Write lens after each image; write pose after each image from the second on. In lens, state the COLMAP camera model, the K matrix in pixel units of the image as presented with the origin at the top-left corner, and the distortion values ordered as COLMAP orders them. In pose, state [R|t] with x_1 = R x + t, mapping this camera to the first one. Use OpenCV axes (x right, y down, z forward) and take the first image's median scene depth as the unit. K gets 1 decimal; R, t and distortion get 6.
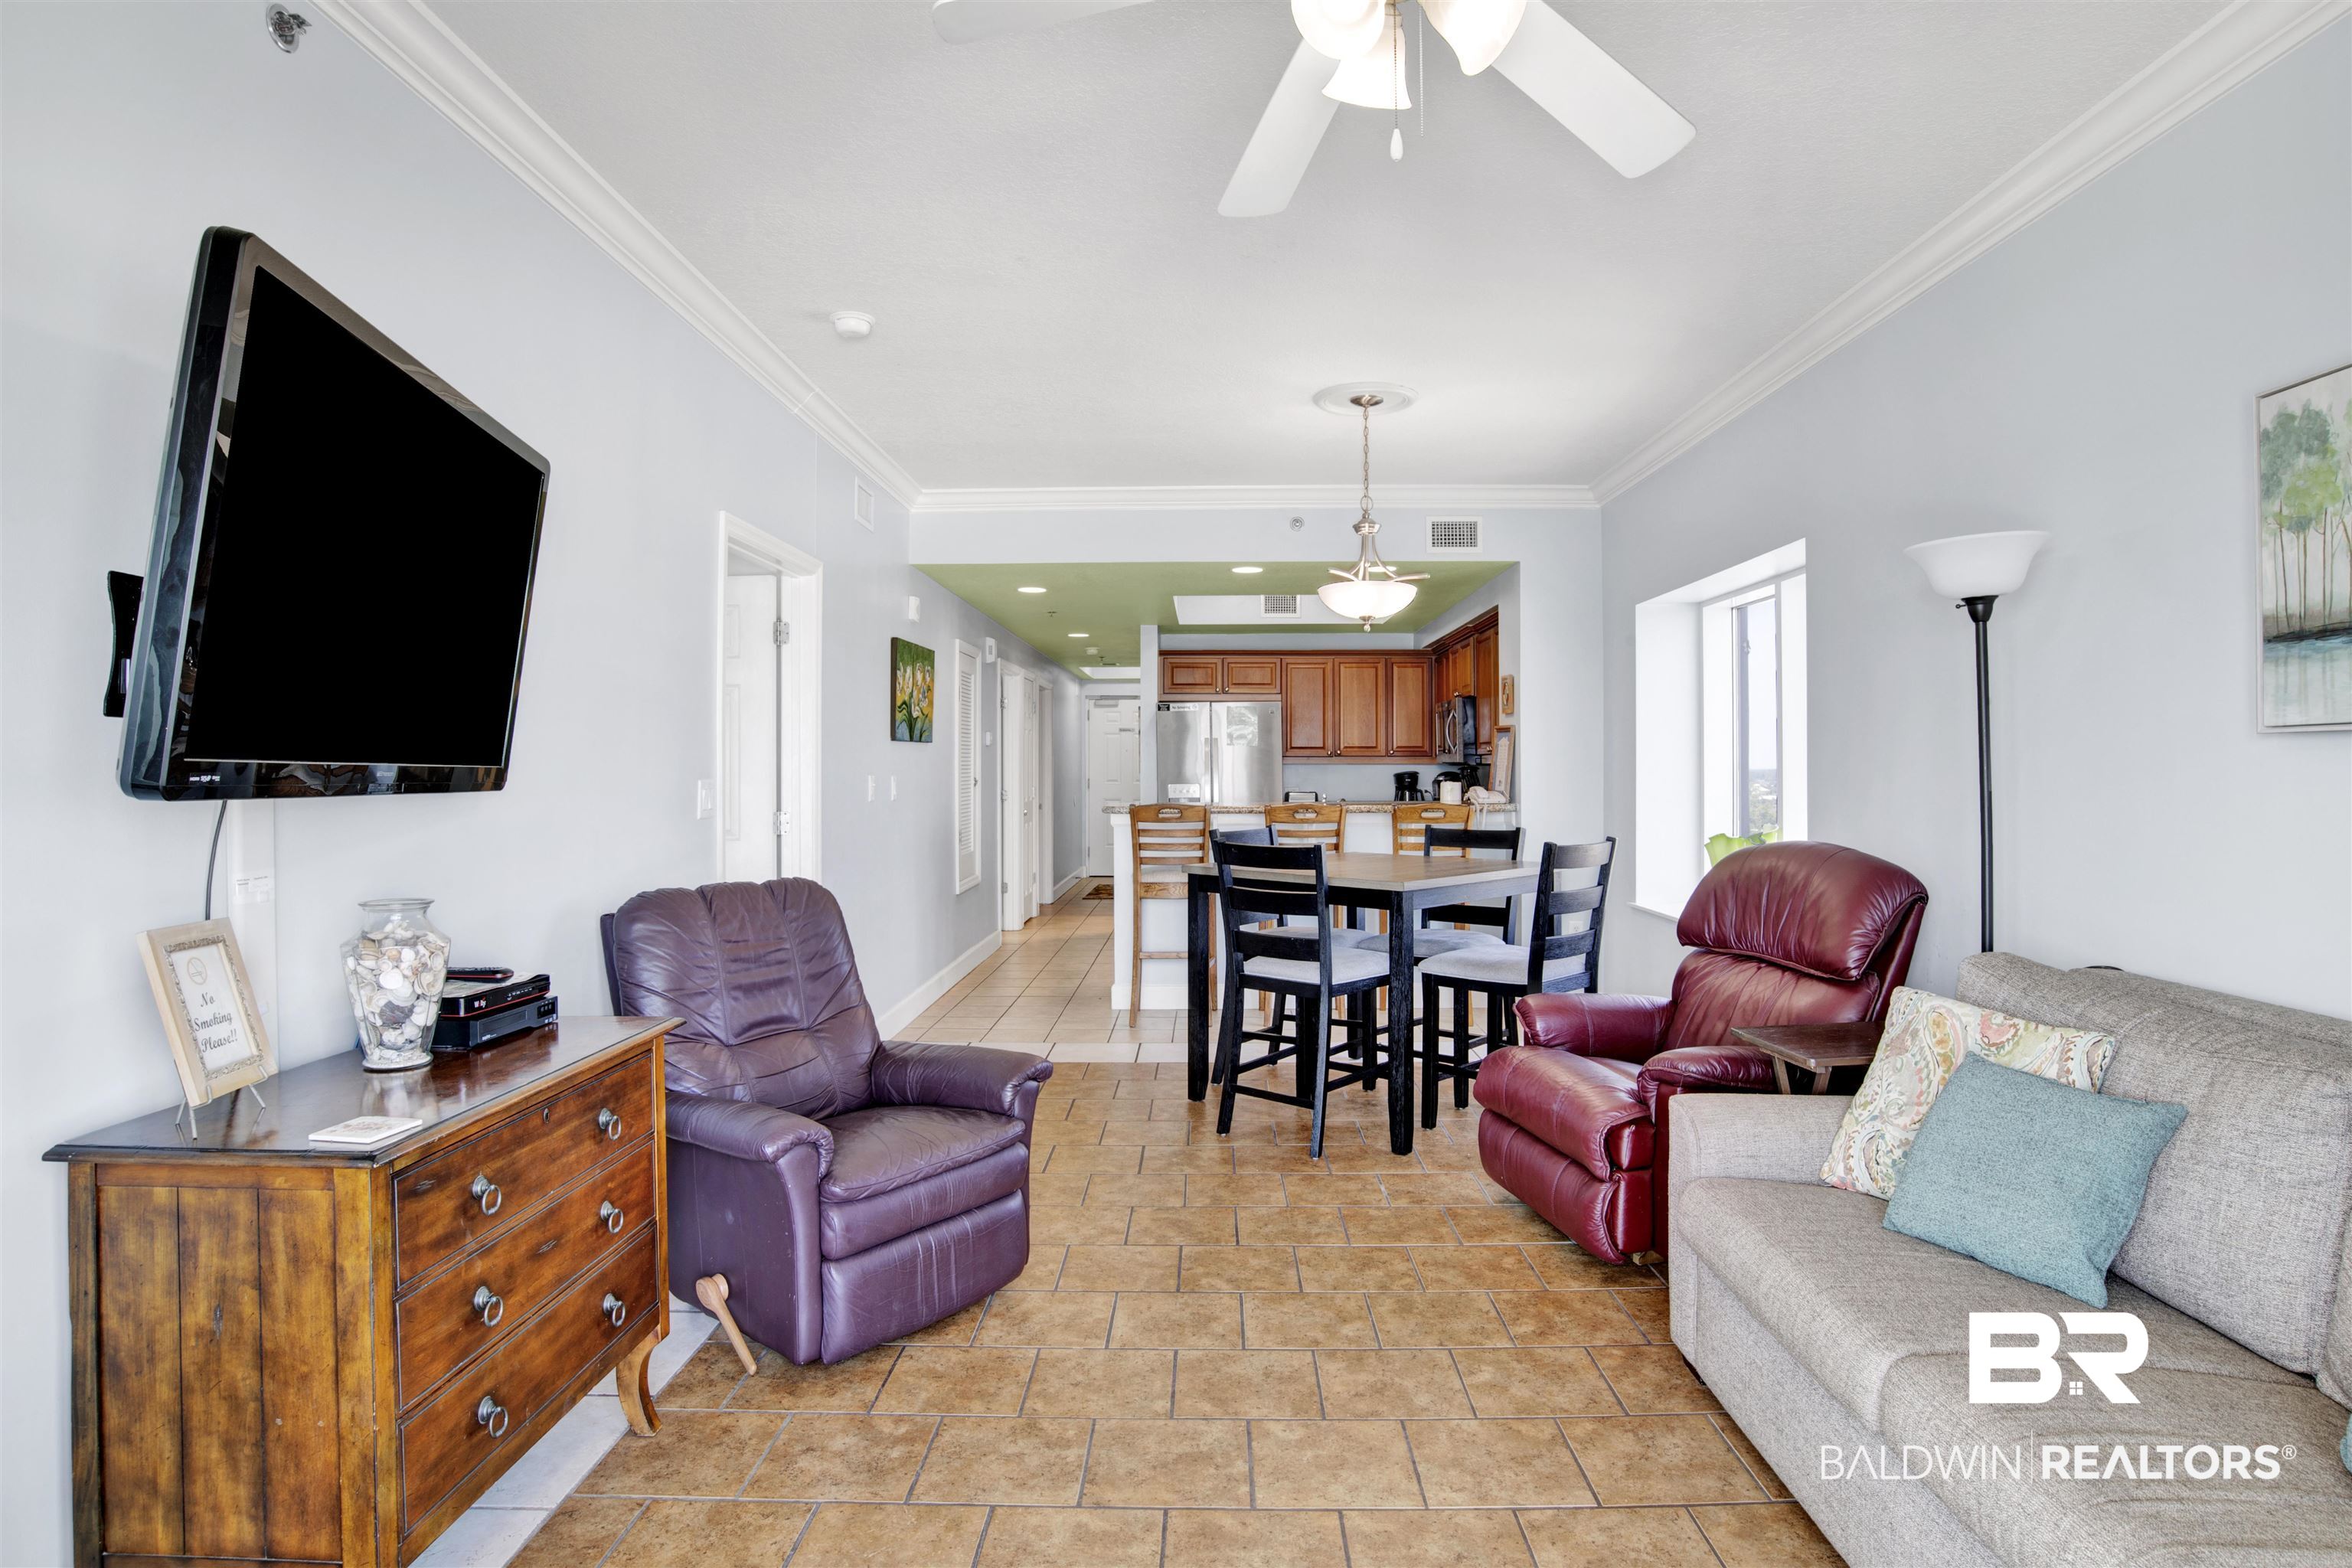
lens RADIAL K [[1245.2, 0, 1206.2], [0, 1245.2, 755.3], [0, 0, 1]] dist [-0.074037, 0.024619]
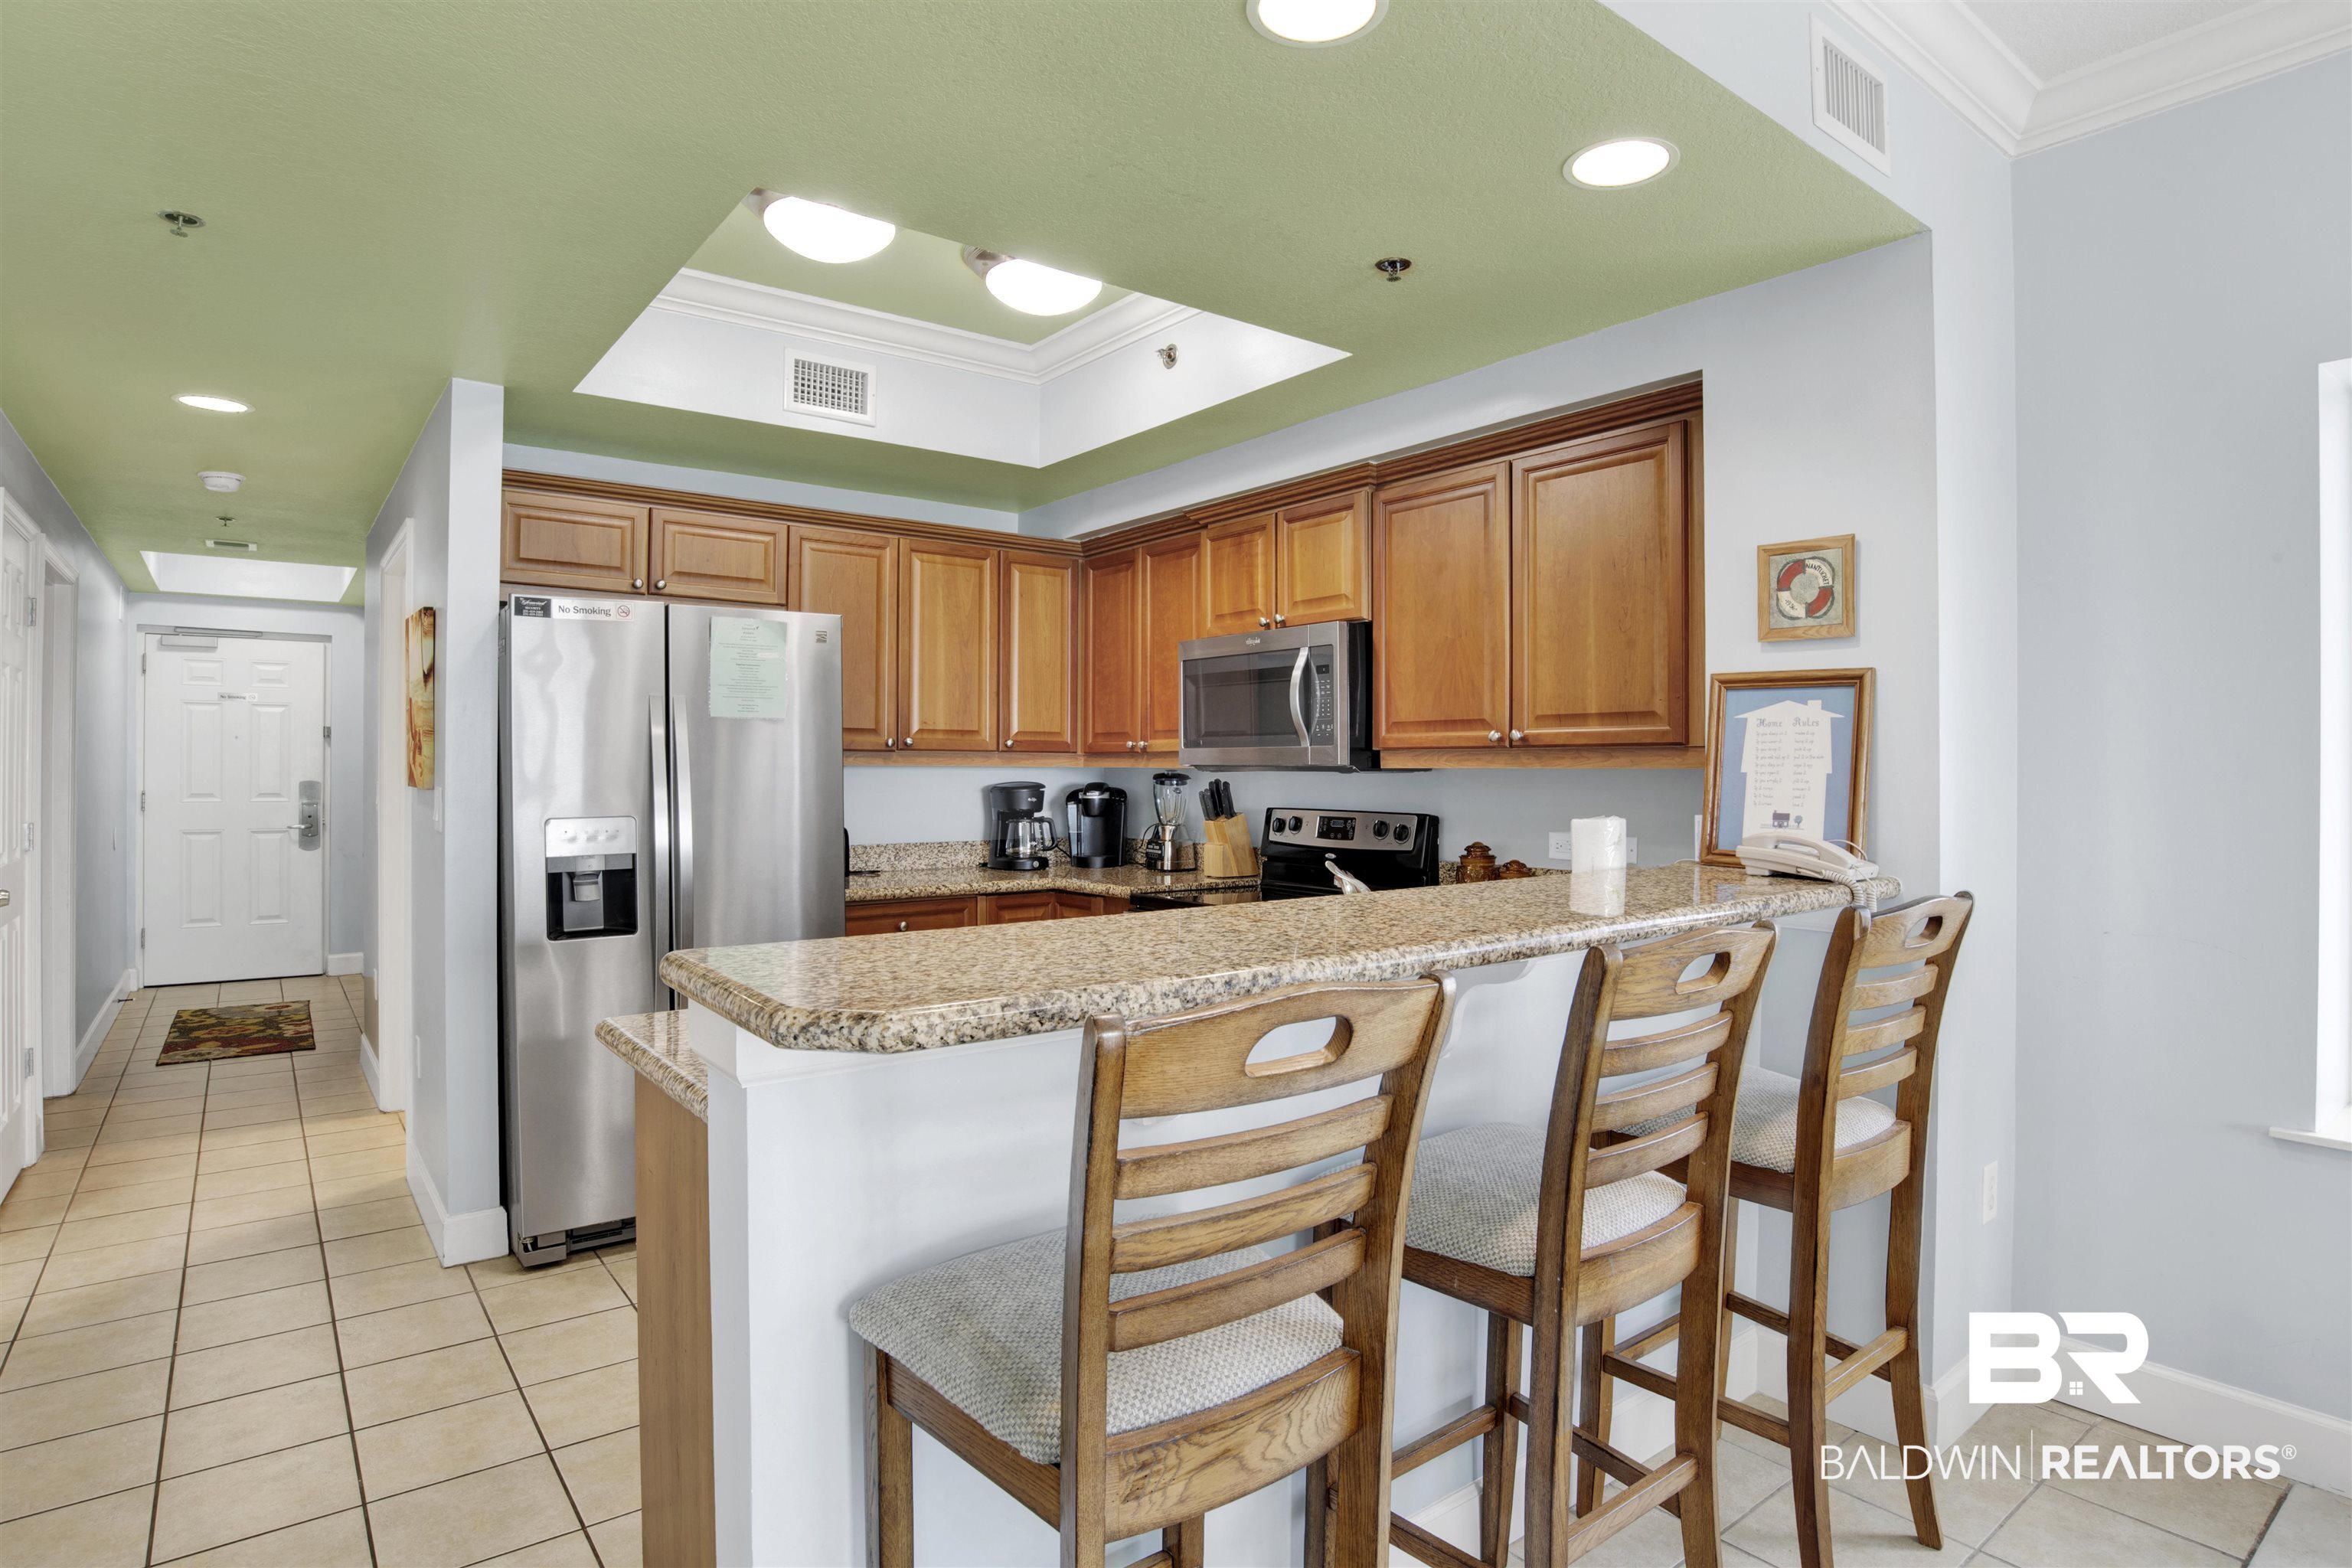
lens RADIAL K [[1245.2, 0, 1189.0], [0, 1245.2, 769.5], [0, 0, 1]] dist [-0.074037, 0.024619]
pose [[0.783948, 0.004132, 0.620812, -0.150385], [-0.010054, 0.999931, 0.006042, 0.006557], [-0.620745, -0.010979, 0.783936, 0.871632]]
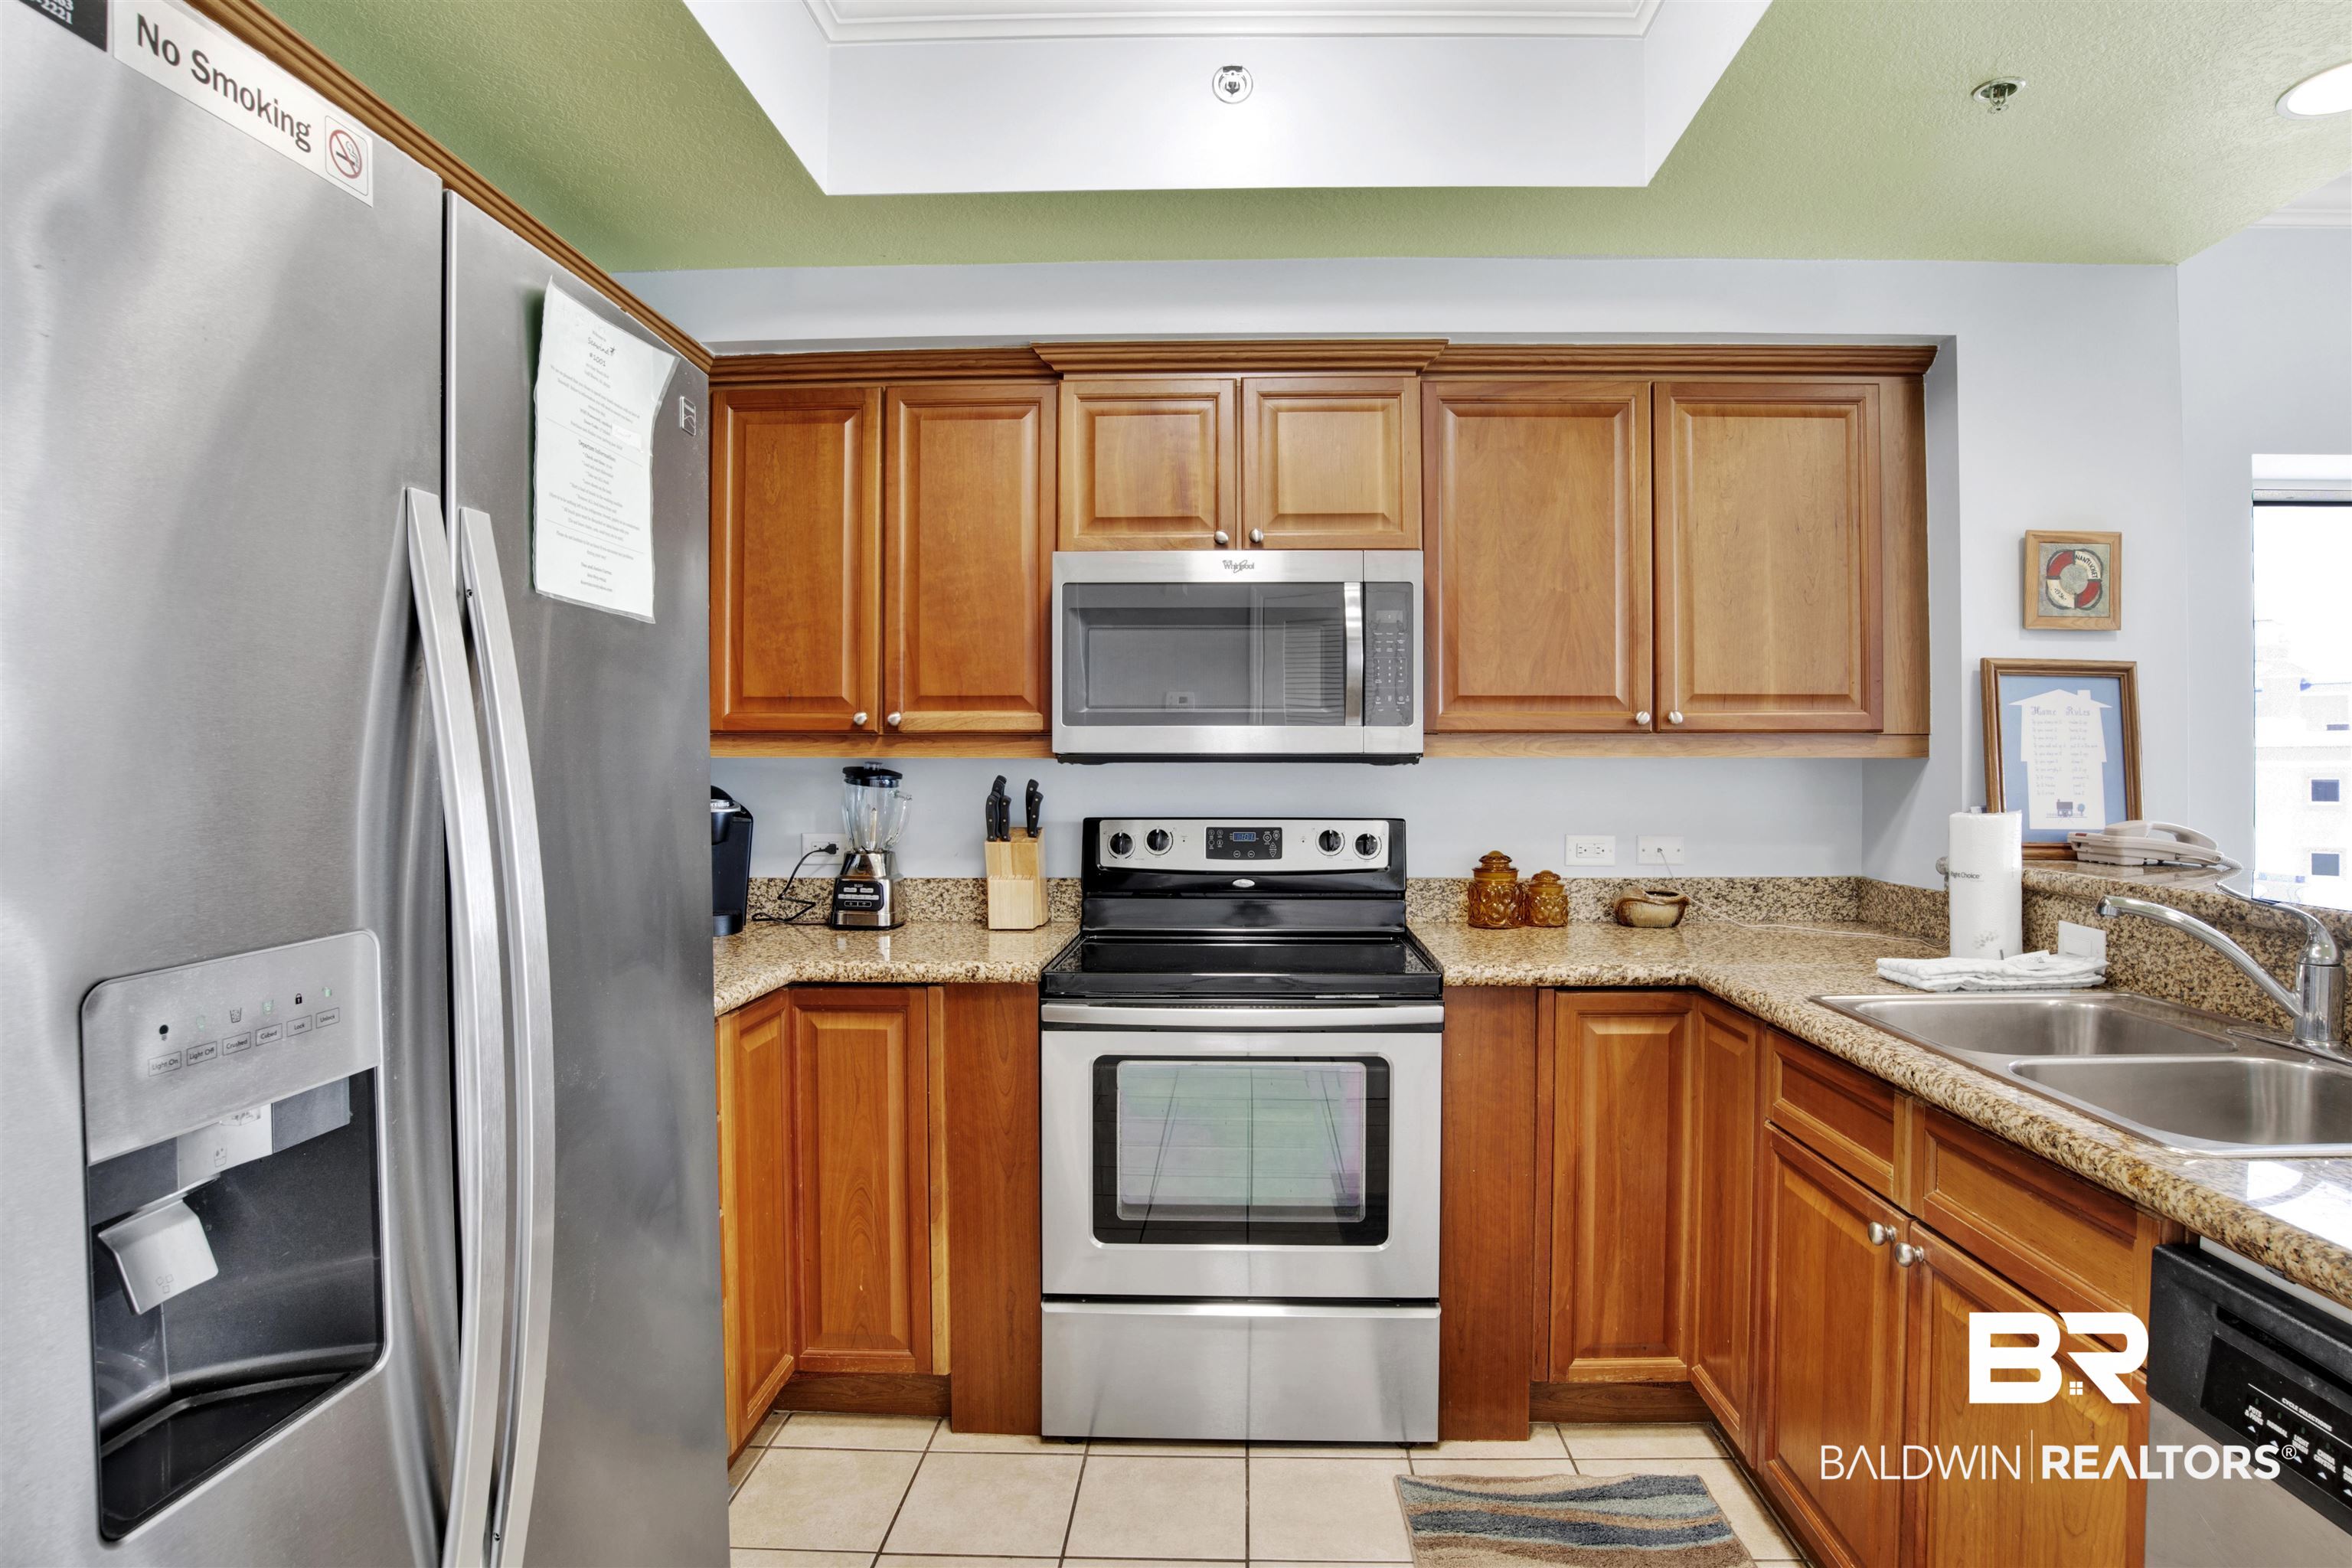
lens RADIAL K [[1245.2, 0, 1222.2], [0, 1245.2, 772.5], [0, 0, 1]] dist [-0.074037, 0.024619]
pose [[0.017510, -0.002898, 0.999842, -0.148936], [-0.008765, 0.999957, 0.003052, 0.013013], [-0.999808, -0.008817, 0.017484, 1.337125]]
